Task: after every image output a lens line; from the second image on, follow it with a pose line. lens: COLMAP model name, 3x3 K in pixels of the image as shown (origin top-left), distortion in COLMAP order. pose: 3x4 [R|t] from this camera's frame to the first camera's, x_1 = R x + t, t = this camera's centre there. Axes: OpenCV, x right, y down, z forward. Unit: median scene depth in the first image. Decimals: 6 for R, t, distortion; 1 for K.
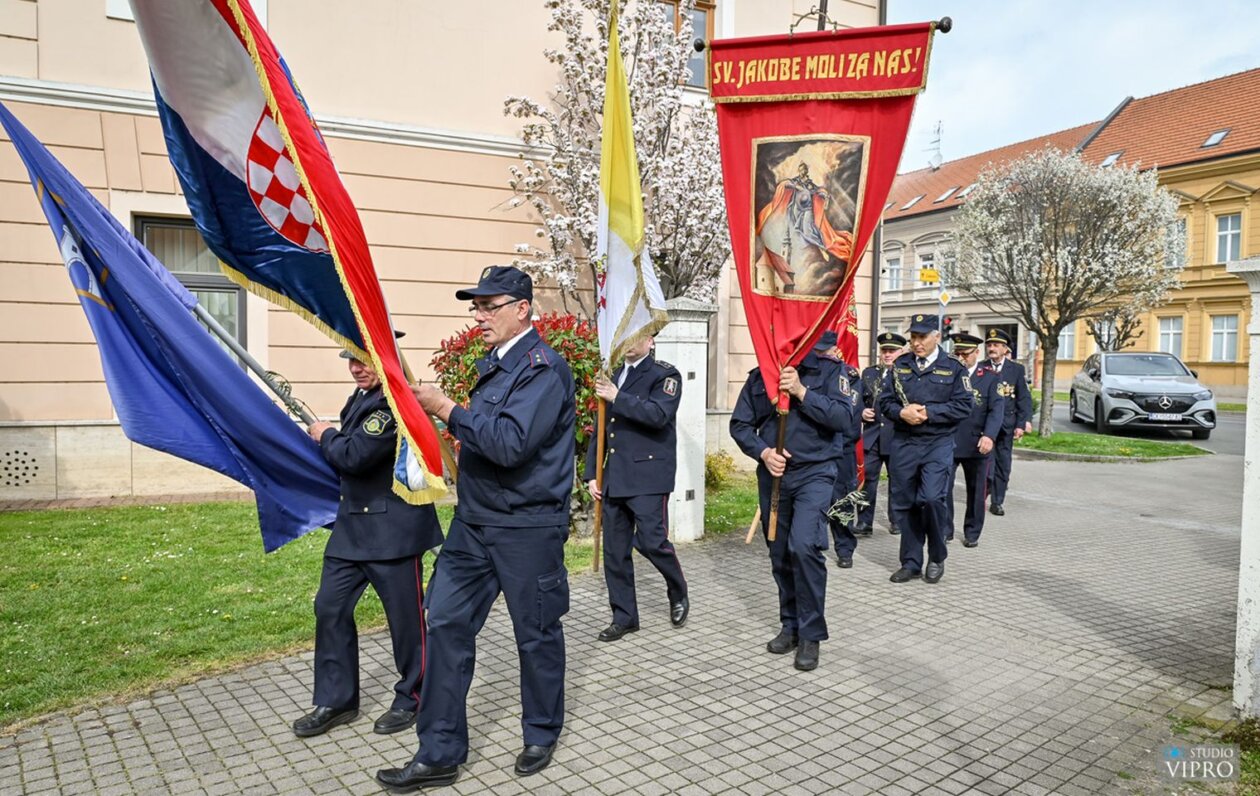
lens RADIAL K [[852.7, 0, 640.0], [0, 852.7, 396.7], [0, 0, 1]] dist [-0.010278, -0.003304]
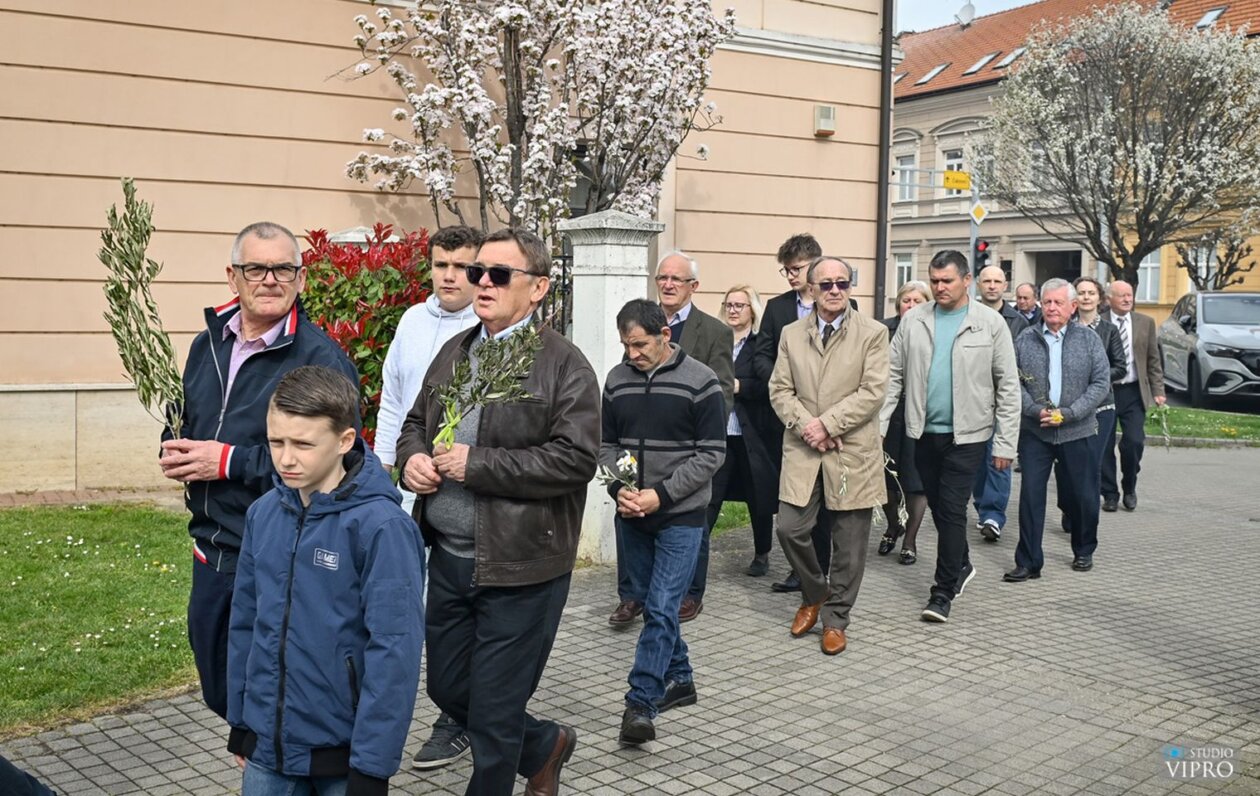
lens RADIAL K [[1269.4, 0, 620.0], [0, 1269.4, 351.9], [0, 0, 1]] dist [-0.015411, -0.013181]
pose [[0.997652, 0.000174, 0.068492, -0.012002], [0.000063, 0.999994, -0.003459, 0.001843], [-0.068493, 0.003455, 0.997646, -0.025115]]
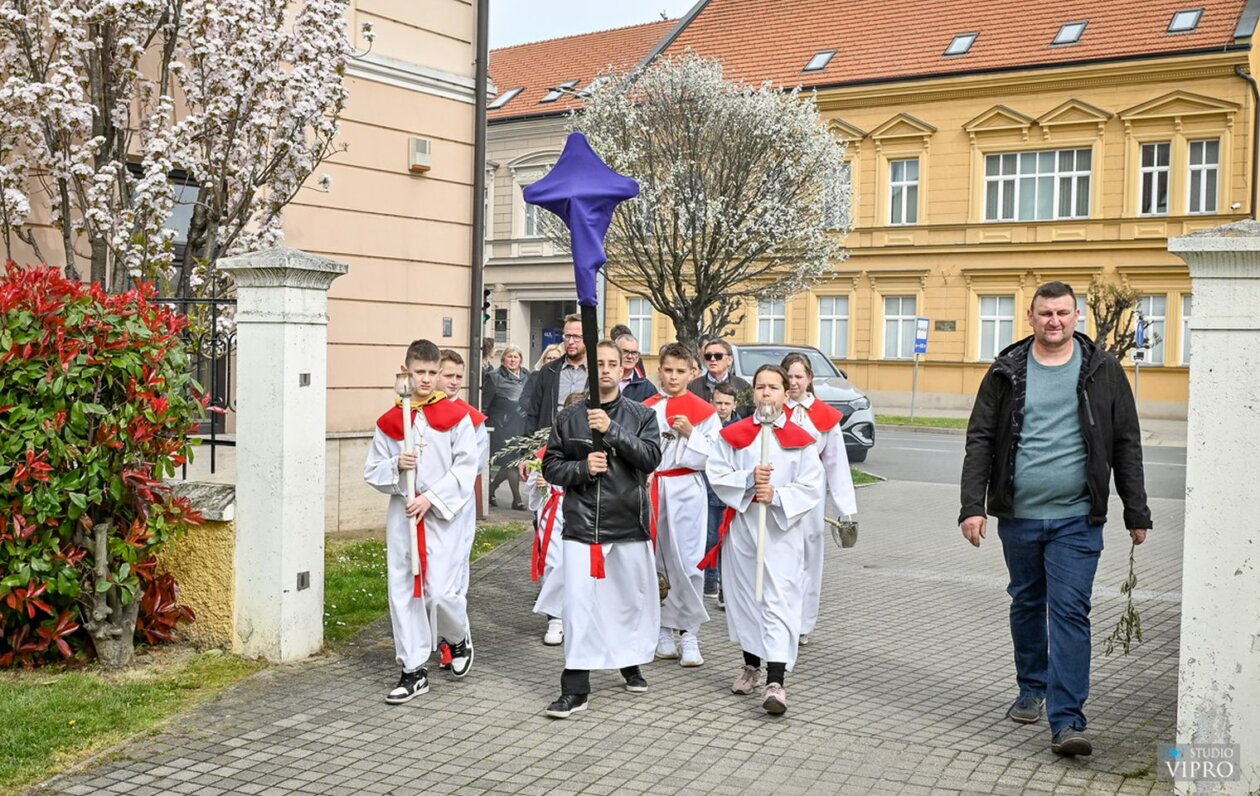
lens RADIAL K [[1367.0, 0, 630.0], [0, 1367.0, 398.0], [0, 0, 1]] dist [-0.001846, 0.014319]
pose [[0.883188, -0.007499, 0.468959, -0.151747], [0.011566, 0.999916, -0.005793, -0.002954], [-0.468876, 0.010540, 0.883201, 0.042261]]
